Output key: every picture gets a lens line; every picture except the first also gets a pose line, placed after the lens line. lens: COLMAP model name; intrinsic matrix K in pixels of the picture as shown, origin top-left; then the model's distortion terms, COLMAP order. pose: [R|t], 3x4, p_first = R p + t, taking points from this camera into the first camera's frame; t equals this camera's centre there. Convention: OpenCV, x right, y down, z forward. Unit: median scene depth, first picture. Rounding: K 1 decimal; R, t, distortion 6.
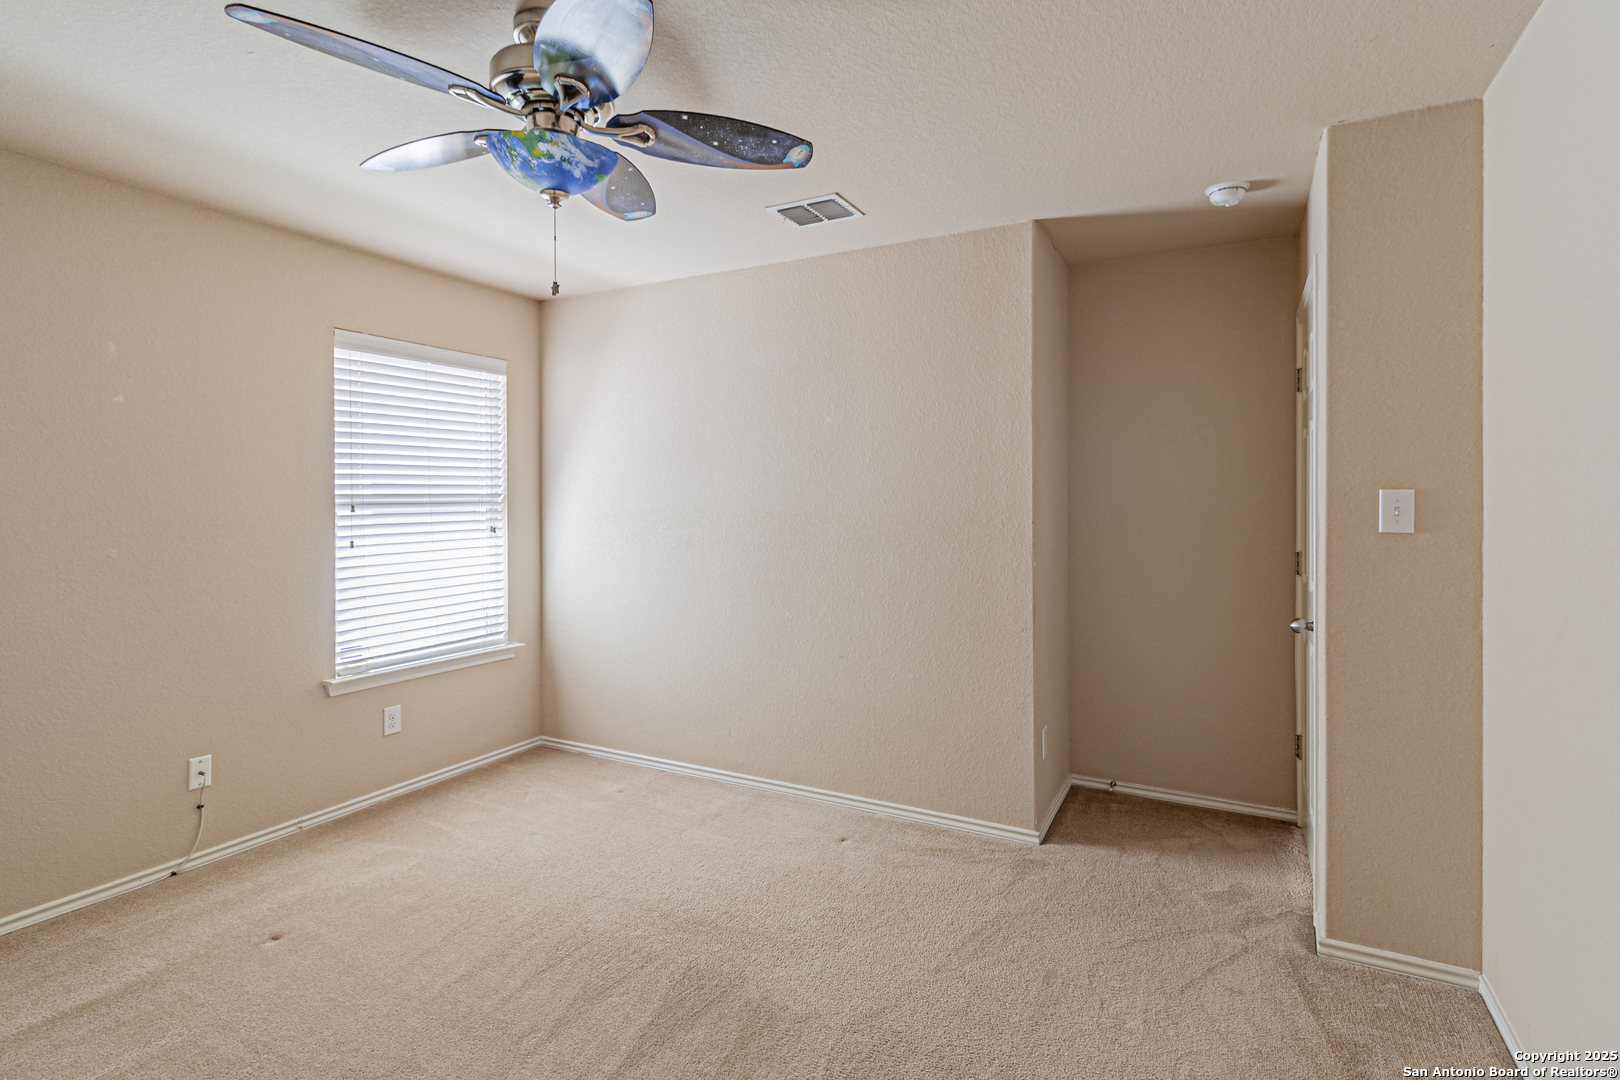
lens RADIAL K [[775.5, 0, 804.7], [0, 775.5, 509.4], [0, 0, 1]] dist [0.002984, 0.000801]
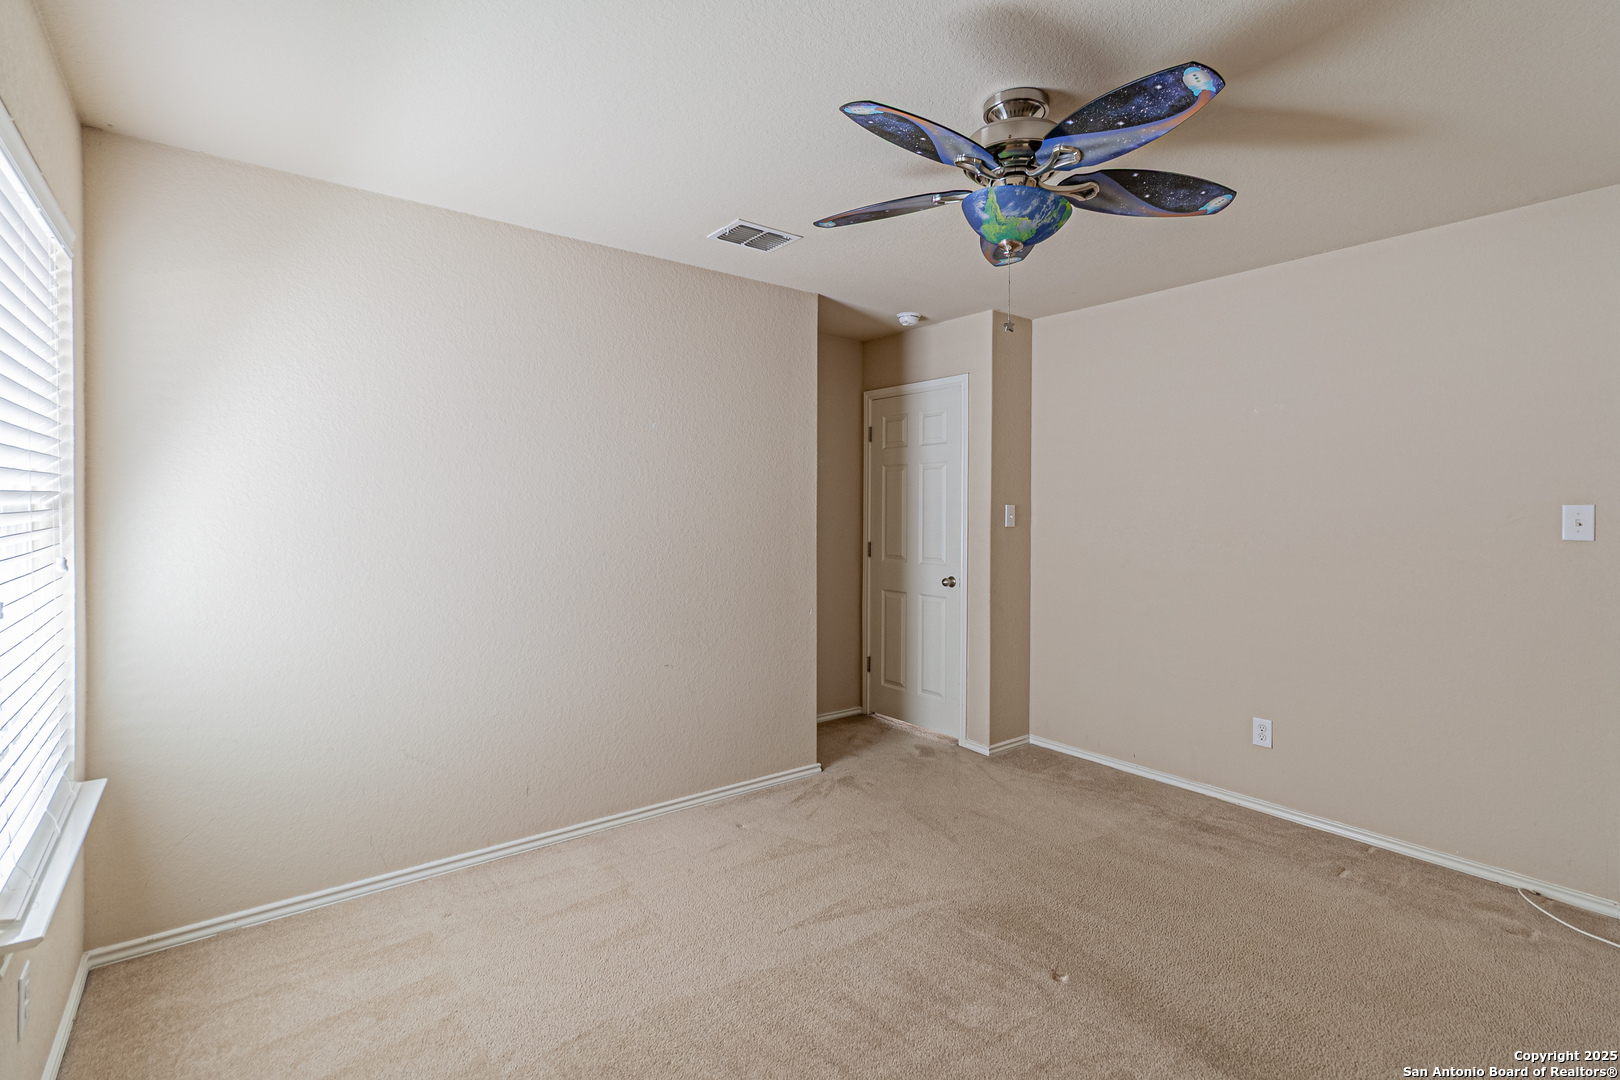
lens RADIAL K [[775.5, 0, 804.7], [0, 775.5, 509.4], [0, 0, 1]] dist [0.002984, 0.000801]
pose [[0.407663, 0.000799, 0.913132, -0.908784], [0.006727, 0.999970, -0.003878, -0.004537], [-0.913107, 0.007724, 0.407646, 0.492339]]
